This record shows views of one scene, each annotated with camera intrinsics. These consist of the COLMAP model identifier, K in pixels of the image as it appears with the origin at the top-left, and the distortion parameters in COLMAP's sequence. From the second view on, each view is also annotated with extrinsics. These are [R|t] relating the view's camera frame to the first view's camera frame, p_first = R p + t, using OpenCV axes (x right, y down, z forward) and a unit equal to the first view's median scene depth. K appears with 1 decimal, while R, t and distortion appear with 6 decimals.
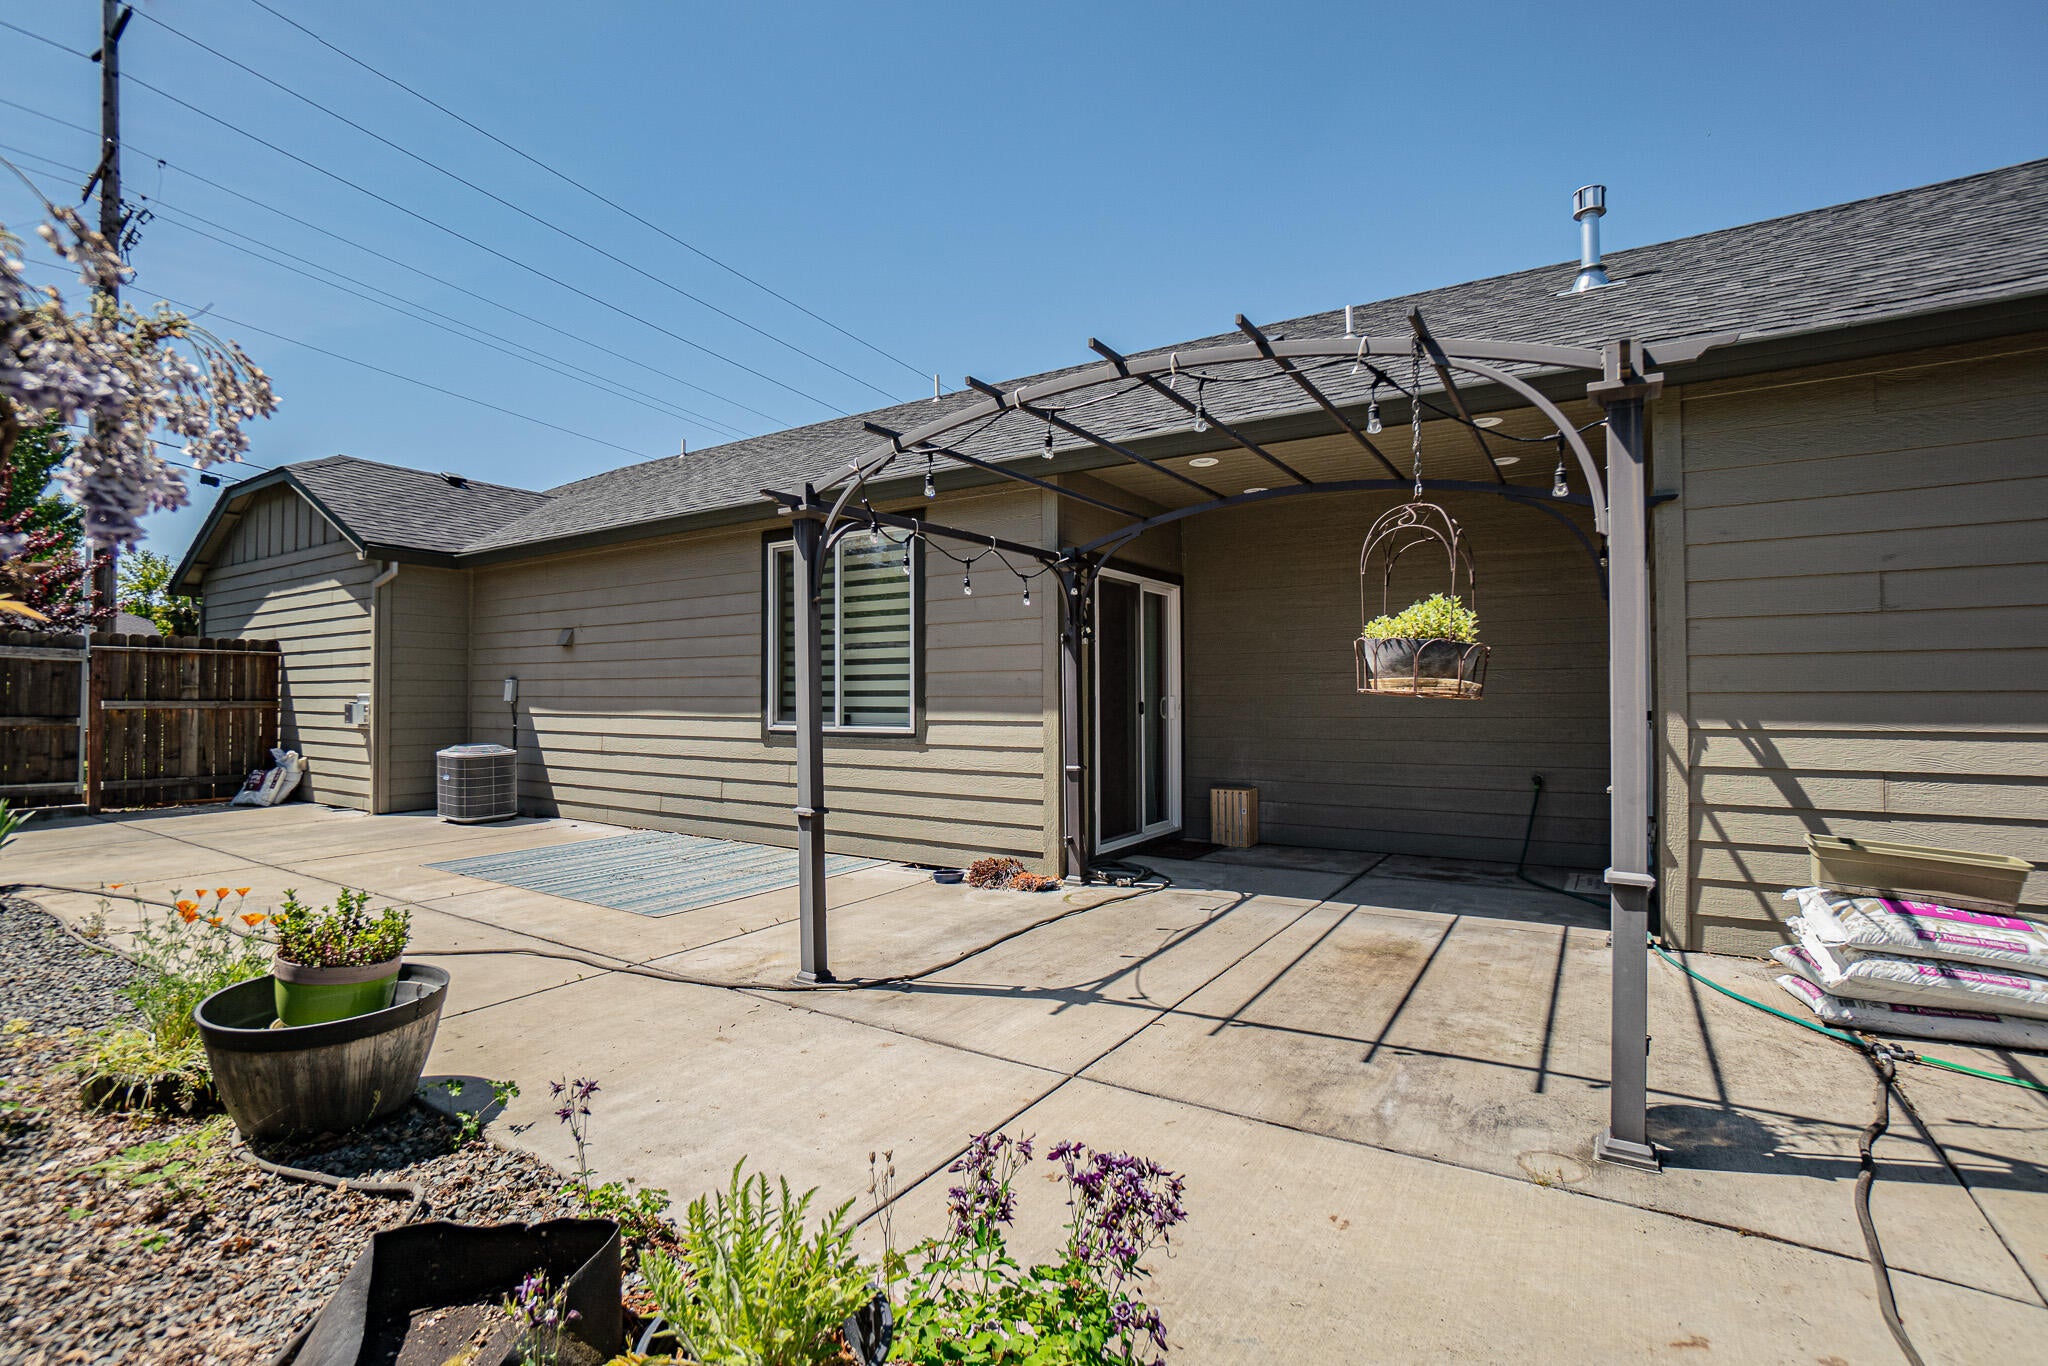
lens RADIAL K [[960.6, 0, 1024.0], [0, 960.6, 683.0], [0, 0, 1]] dist [-0.028586, 0.019083]
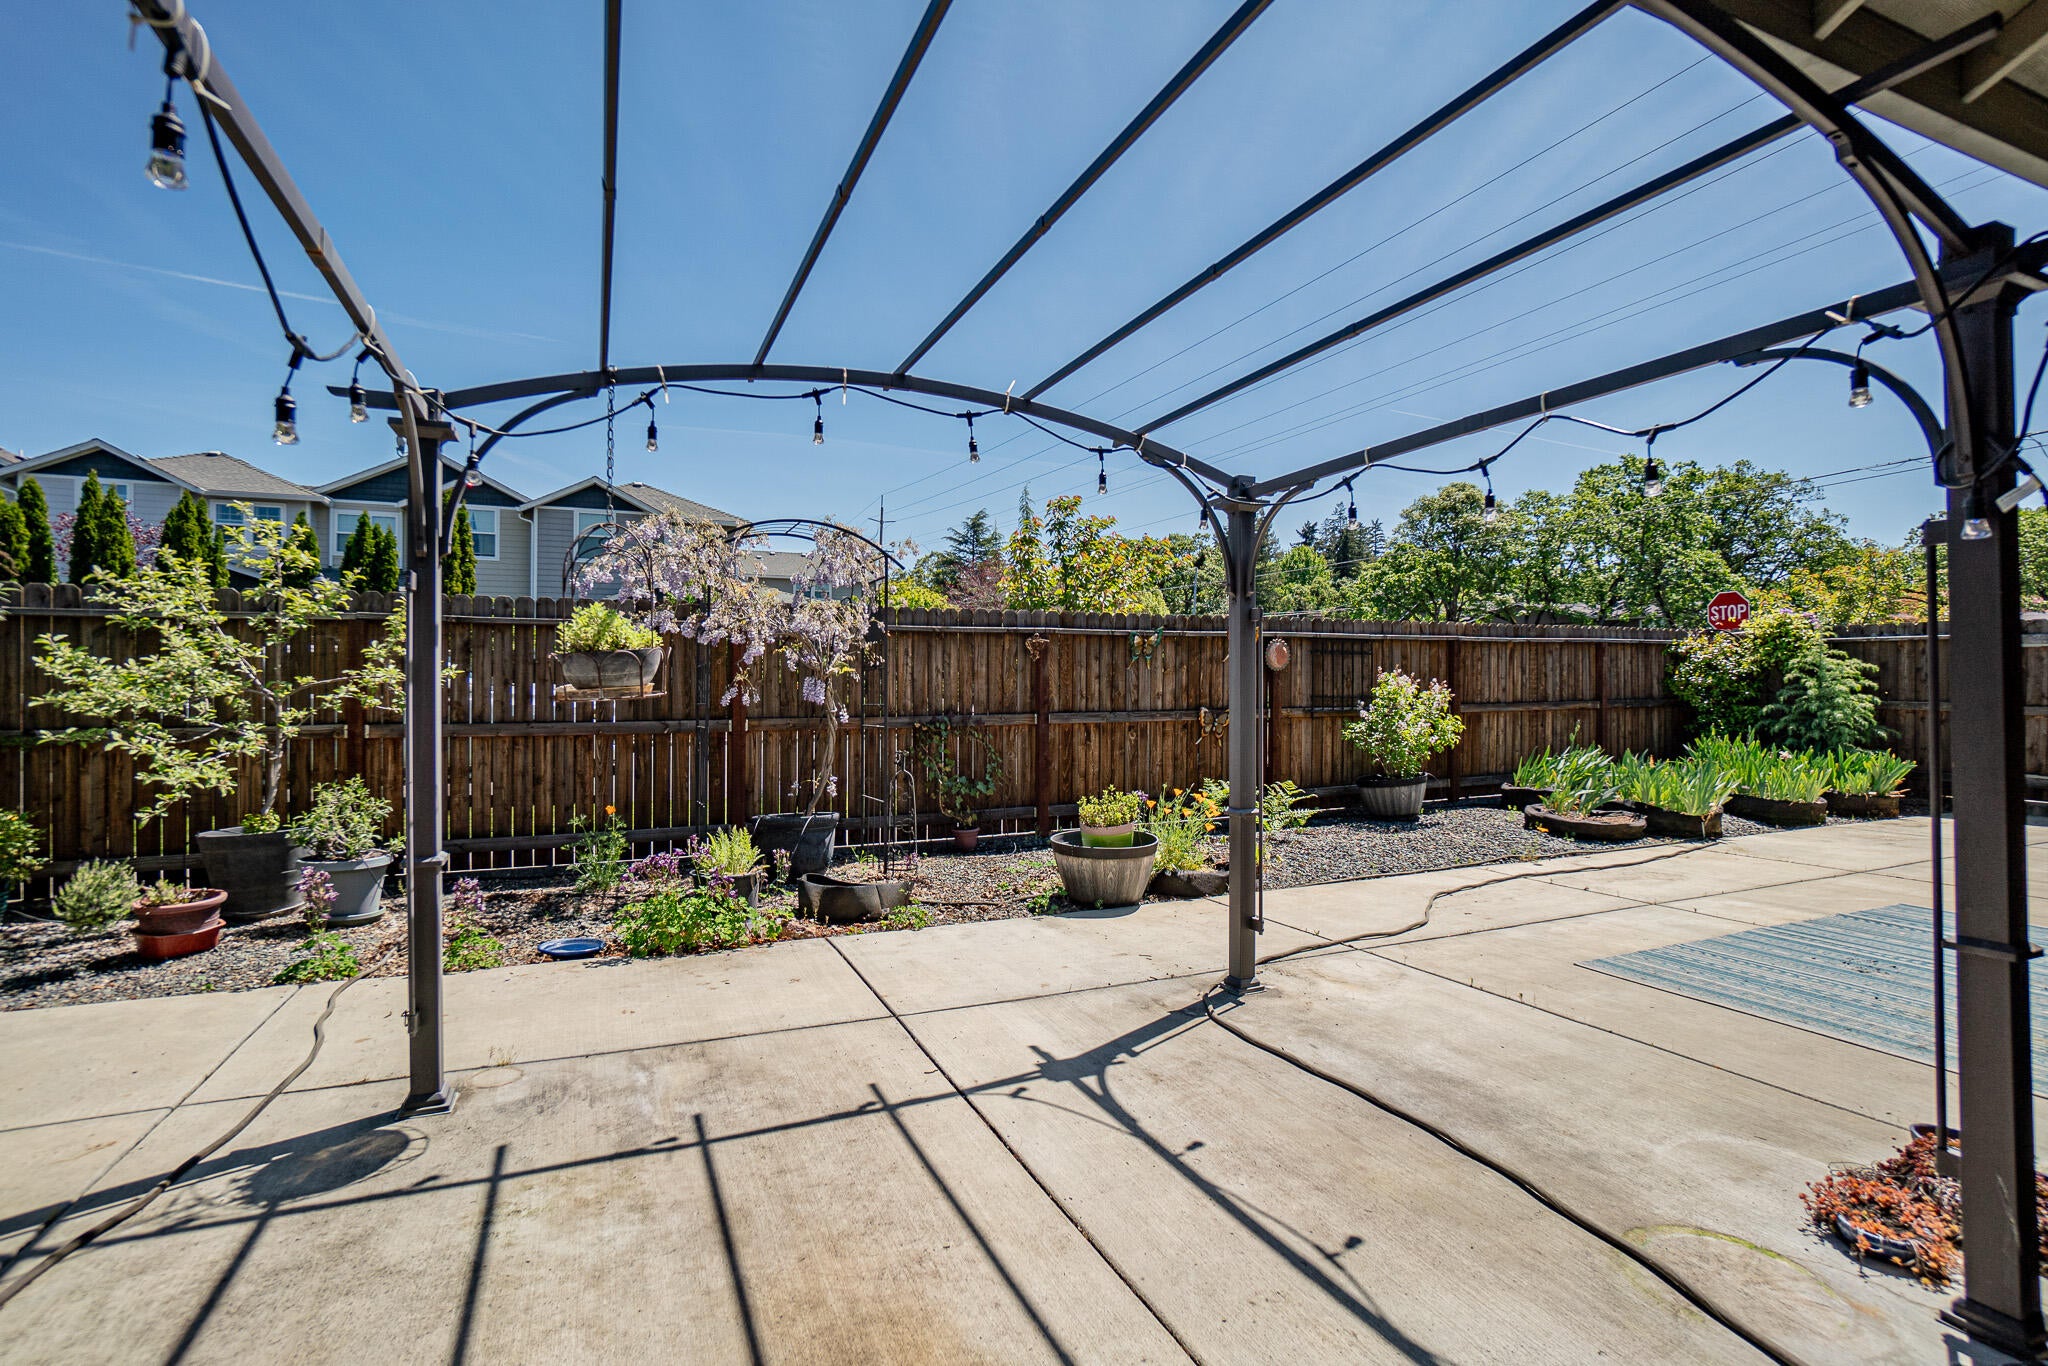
lens RADIAL K [[960.6, 0, 1024.0], [0, 960.6, 683.0], [0, 0, 1]] dist [-0.028586, 0.019083]
pose [[-0.567872, 0.000139, -0.823117, 0.711290], [0.013894, 0.999859, -0.009417, 0.004862], [0.823000, -0.016784, -0.567794, 1.367414]]
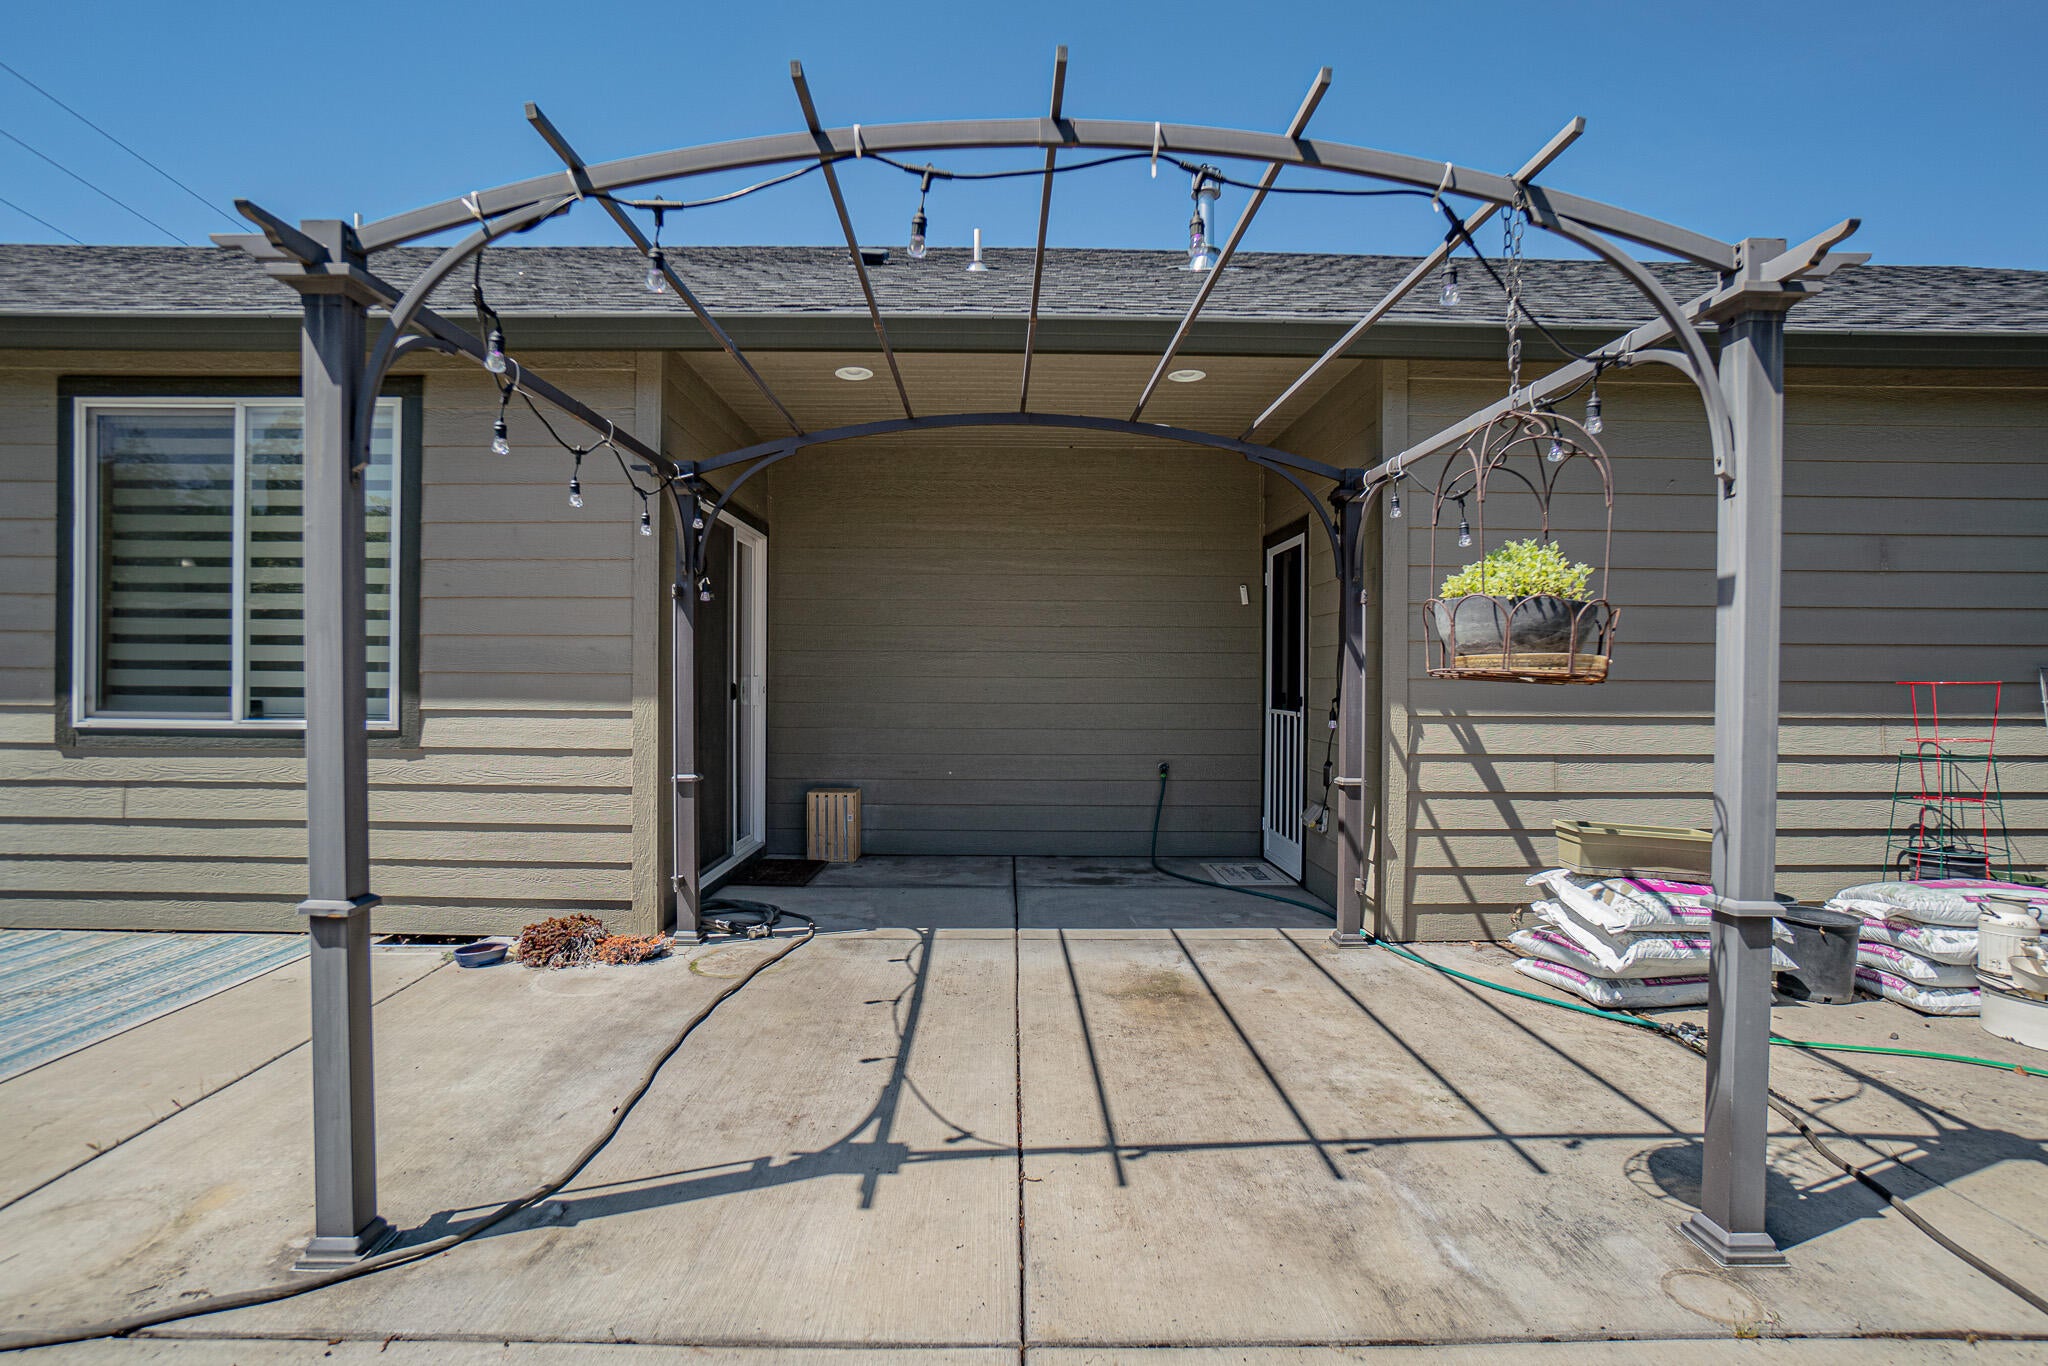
lens RADIAL K [[988.2, 0, 1024.0], [0, 988.2, 683.0], [0, 0, 1]] dist [-0.049641, 0.022695]
pose [[0.836524, 0.008123, 0.547870, -0.200231], [-0.018455, 0.999740, 0.013356, 0.008402], [-0.547620, -0.021283, 0.836457, 0.399819]]
